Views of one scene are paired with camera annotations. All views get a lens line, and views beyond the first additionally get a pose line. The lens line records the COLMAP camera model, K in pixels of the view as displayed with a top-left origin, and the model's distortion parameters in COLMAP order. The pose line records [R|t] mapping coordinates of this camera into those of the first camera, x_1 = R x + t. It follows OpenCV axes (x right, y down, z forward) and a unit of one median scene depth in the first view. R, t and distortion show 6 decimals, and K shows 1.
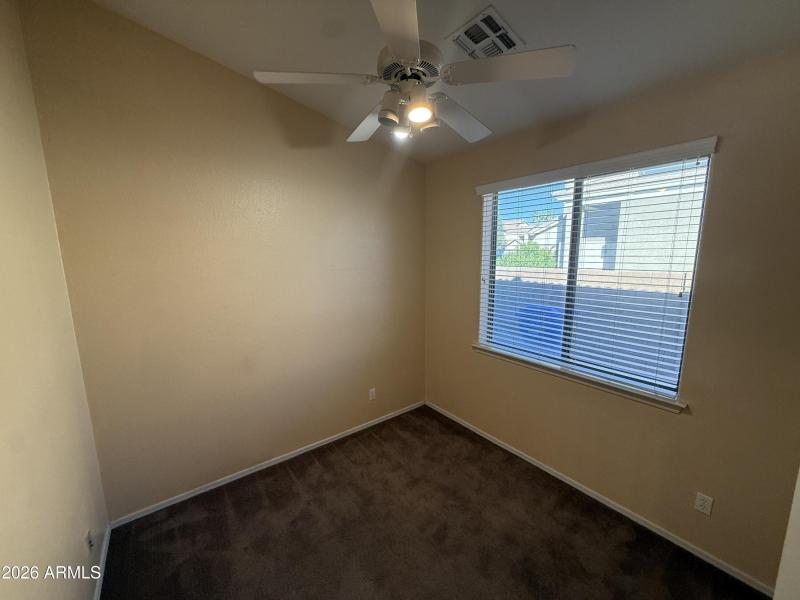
lens RADIAL K [[318.9, 0, 399.5], [0, 318.9, 303.6], [0, 0, 1]] dist [-0.001801, 0.000555]
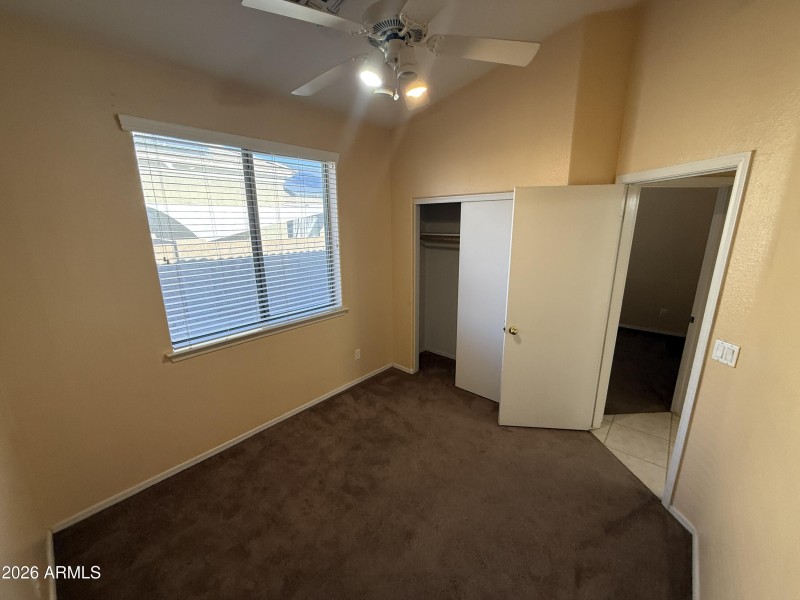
lens RADIAL K [[318.9, 0, 397.3], [0, 318.9, 297.7], [0, 0, 1]] dist [-0.001801, 0.000555]
pose [[-0.187895, -0.222492, 0.956657, -0.620825], [0.169209, 0.952109, 0.254668, -0.101951], [-0.967504, 0.209726, -0.141249, 0.720902]]
